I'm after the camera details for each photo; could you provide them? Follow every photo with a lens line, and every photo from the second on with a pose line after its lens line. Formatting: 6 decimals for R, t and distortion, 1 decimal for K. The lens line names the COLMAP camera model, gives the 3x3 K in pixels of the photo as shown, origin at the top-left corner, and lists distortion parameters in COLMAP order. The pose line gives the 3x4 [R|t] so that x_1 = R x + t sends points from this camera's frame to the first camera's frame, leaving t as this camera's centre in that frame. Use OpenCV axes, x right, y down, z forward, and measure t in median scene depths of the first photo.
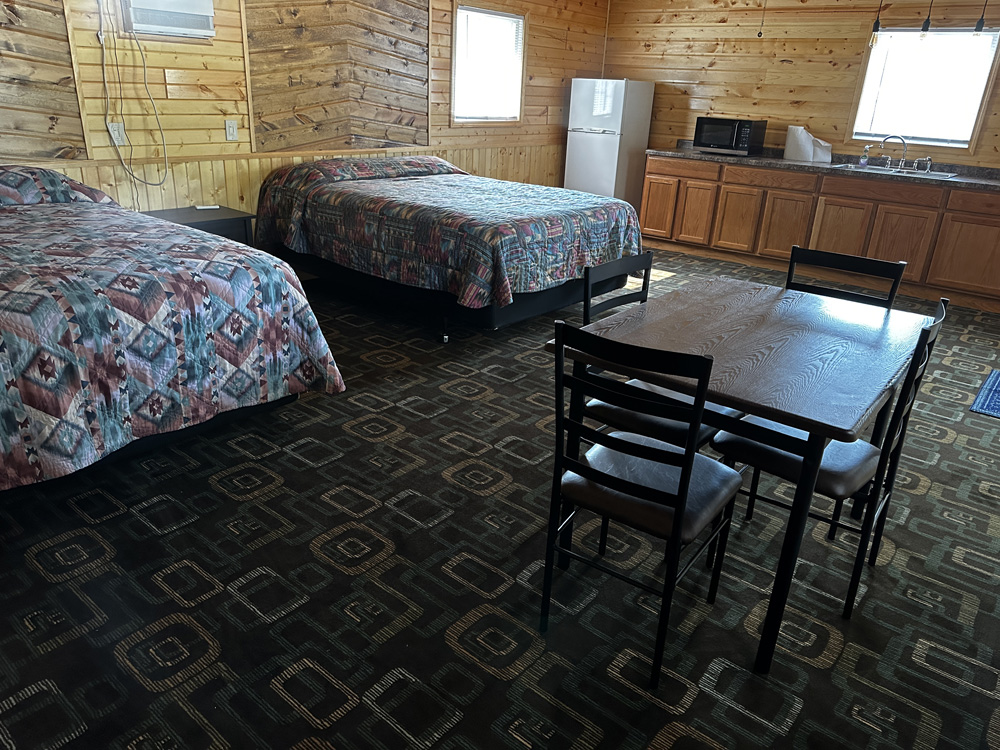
lens RADIAL K [[715.8, 0, 500.0], [0, 715.8, 375.0], [0, 0, 1]] dist [0.046781, -0.047687]
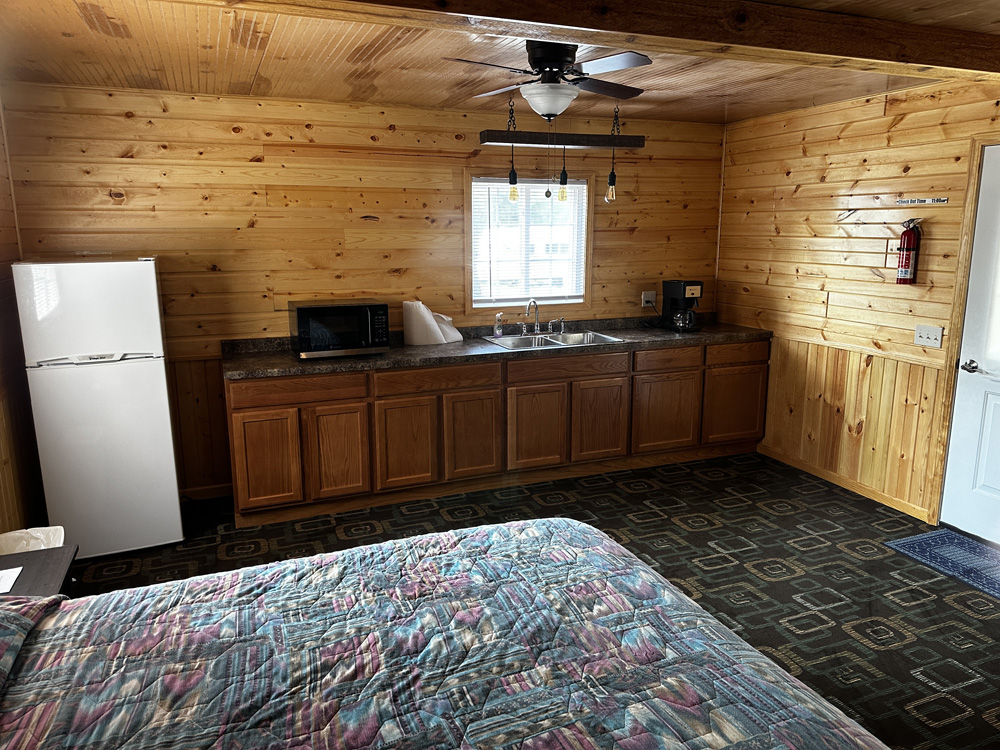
lens RADIAL K [[715.8, 0, 500.0], [0, 715.8, 375.0], [0, 0, 1]] dist [0.046781, -0.047687]
pose [[0.466679, -0.233187, 0.853132, -0.184462], [0.352651, 0.933679, 0.062297, -0.286999], [-0.811078, 0.271785, 0.517962, 0.569104]]
